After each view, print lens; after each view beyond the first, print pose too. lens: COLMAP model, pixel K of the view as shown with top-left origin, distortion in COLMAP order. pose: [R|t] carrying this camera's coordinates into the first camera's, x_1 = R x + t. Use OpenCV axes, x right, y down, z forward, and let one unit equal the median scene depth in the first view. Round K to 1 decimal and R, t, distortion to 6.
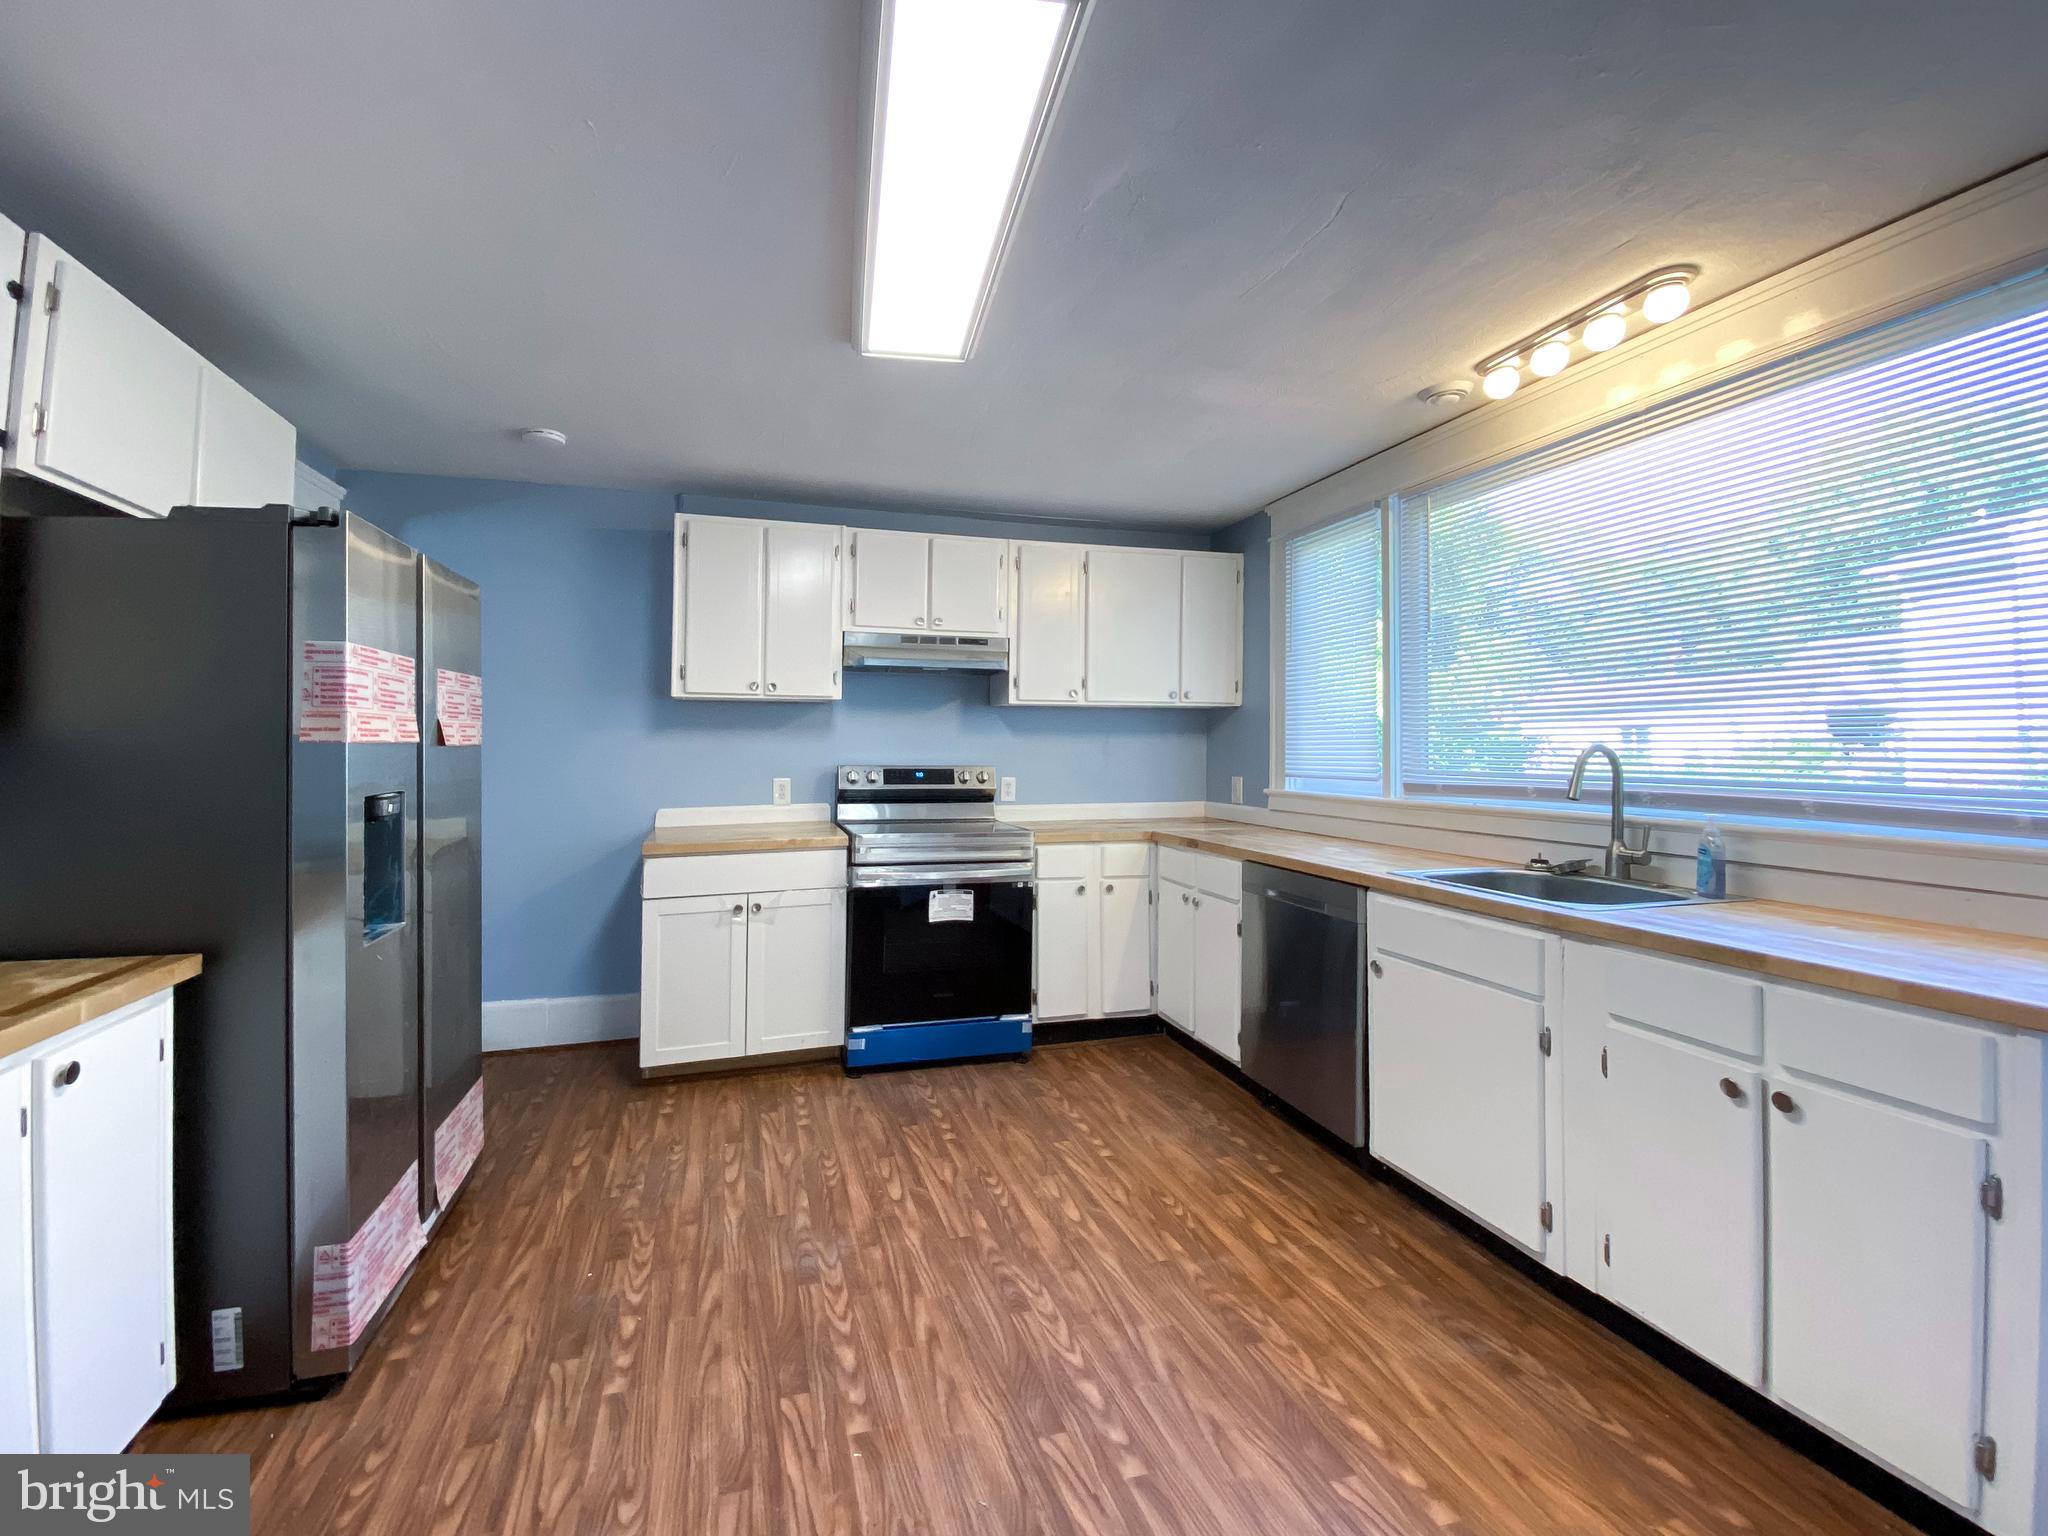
lens RADIAL K [[856.8, 0, 1025.1], [0, 856.8, 753.7], [0, 0, 1]] dist [0.037936, -0.020190]
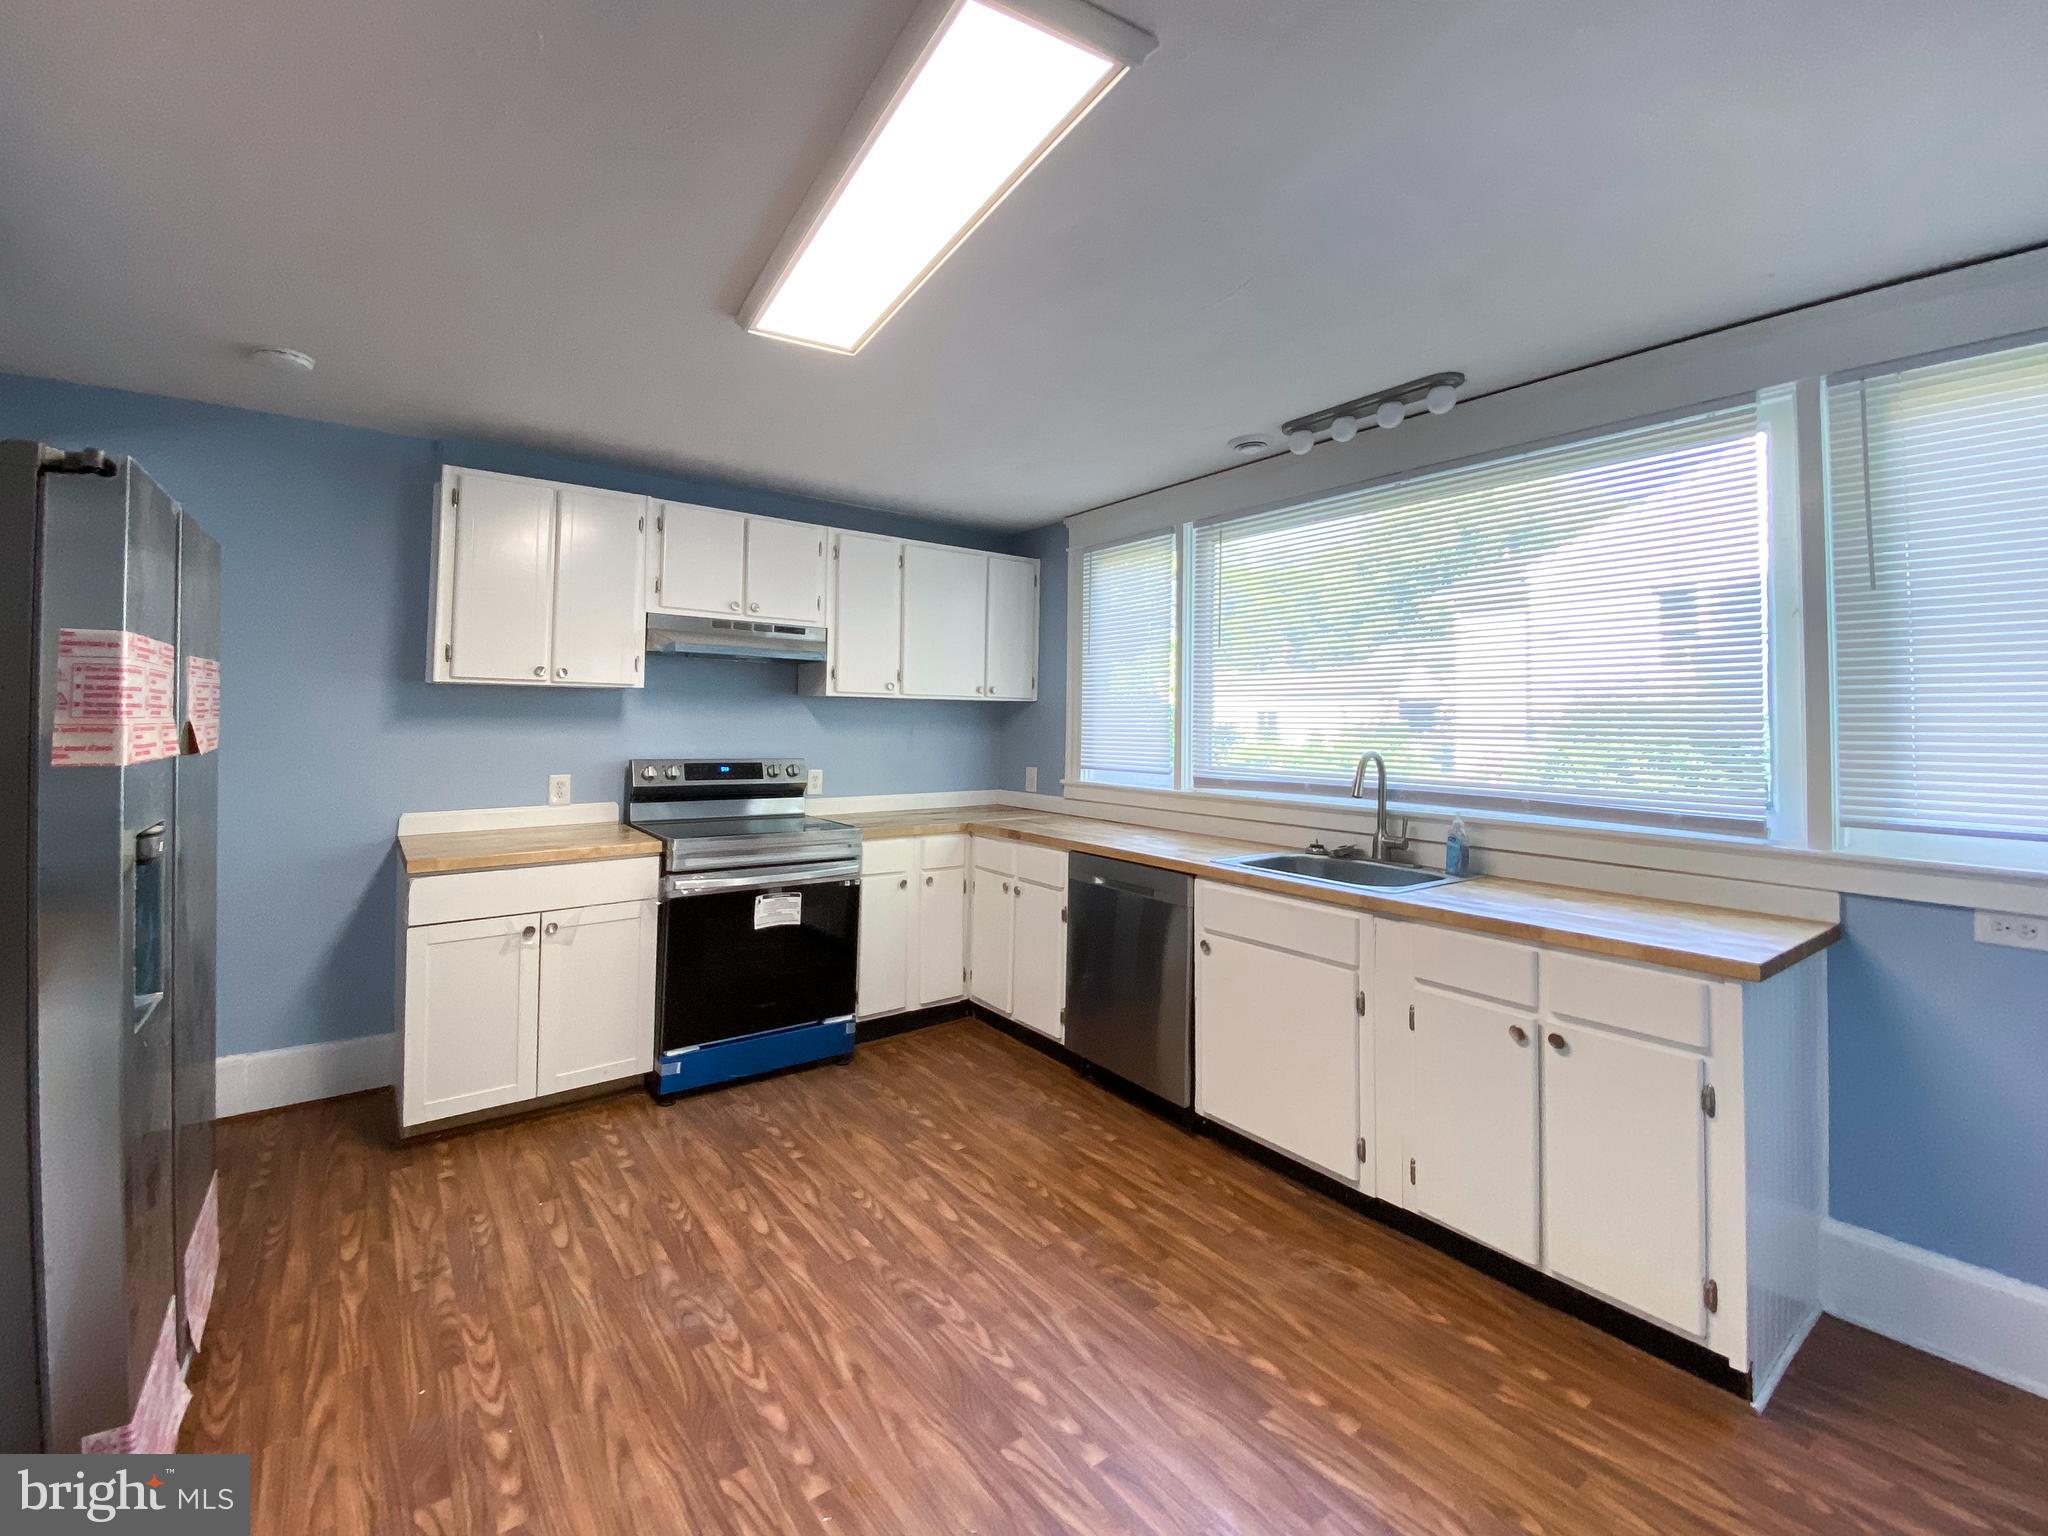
lens RADIAL K [[844.7, 0, 1015.9], [0, 844.7, 733.0], [0, 0, 1]] dist [0.030490, -0.014274]
pose [[0.946198, 0.009045, 0.323462, -0.191431], [-0.011116, 0.999928, 0.004556, -0.034725], [-0.323397, -0.007906, 0.946230, 0.035839]]
